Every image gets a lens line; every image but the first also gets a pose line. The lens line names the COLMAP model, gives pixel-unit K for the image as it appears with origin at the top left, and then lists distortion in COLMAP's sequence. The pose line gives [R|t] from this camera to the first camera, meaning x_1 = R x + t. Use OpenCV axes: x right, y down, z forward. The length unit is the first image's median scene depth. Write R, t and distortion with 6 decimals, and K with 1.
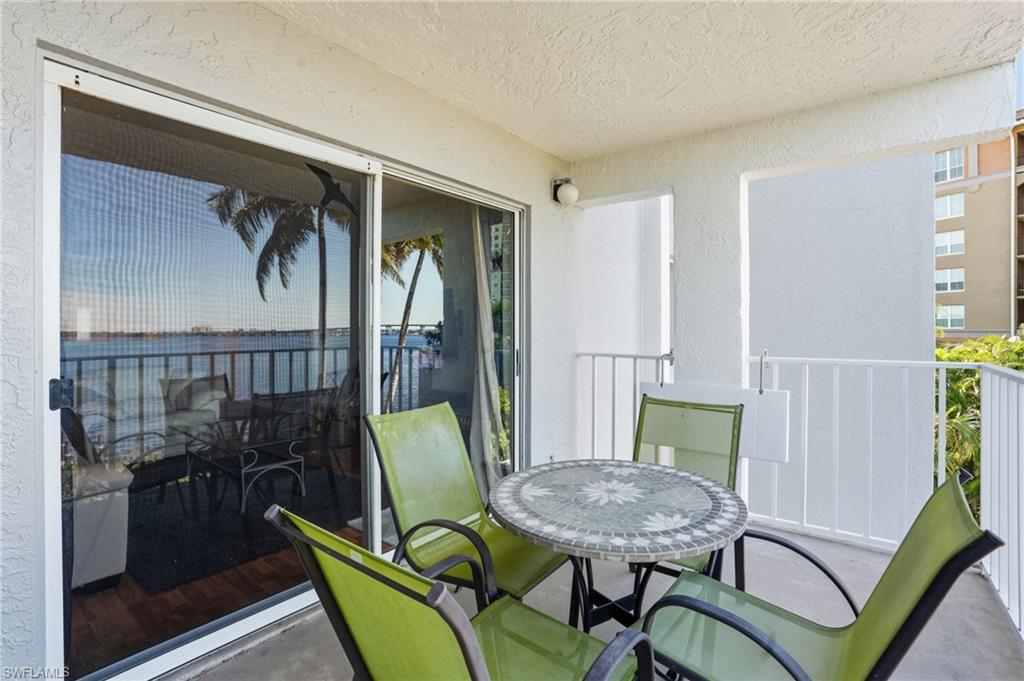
lens RADIAL K [[481.2, 0, 509.9], [0, 481.2, 334.2], [0, 0, 1]] dist [-0.039665, 0.009026]
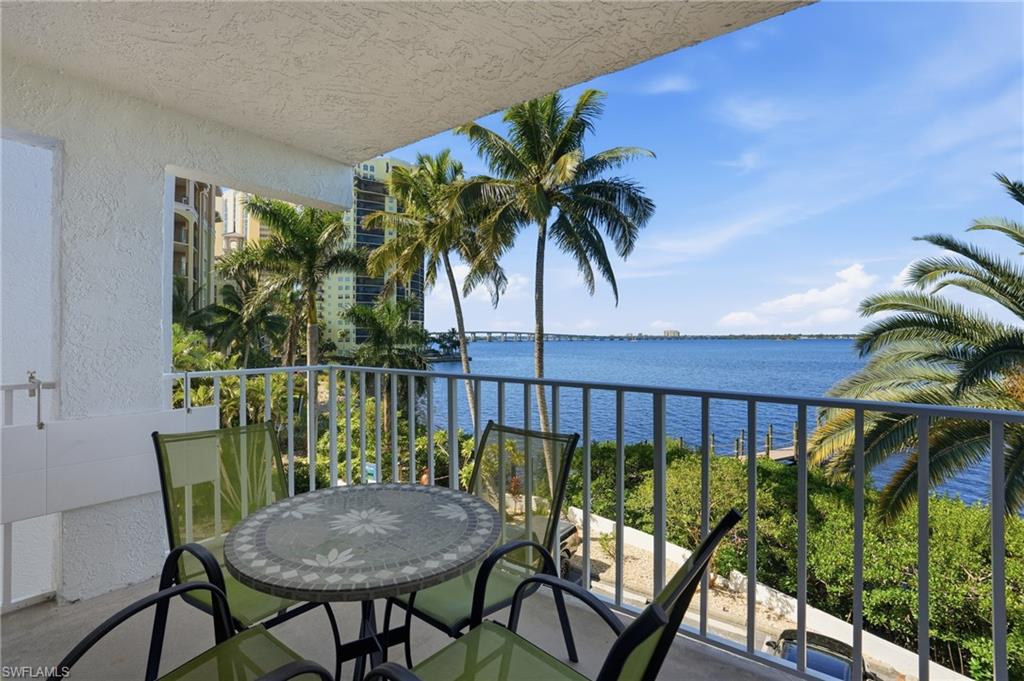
lens RADIAL K [[481.2, 0, 506.4], [0, 481.2, 342.2], [0, 0, 1]] dist [-0.039665, 0.009026]
pose [[-0.004969, 0.009329, 0.999944, -0.714388], [0.012922, 0.999874, -0.009264, 0.003448], [-0.999904, 0.012875, -0.005089, 0.760154]]
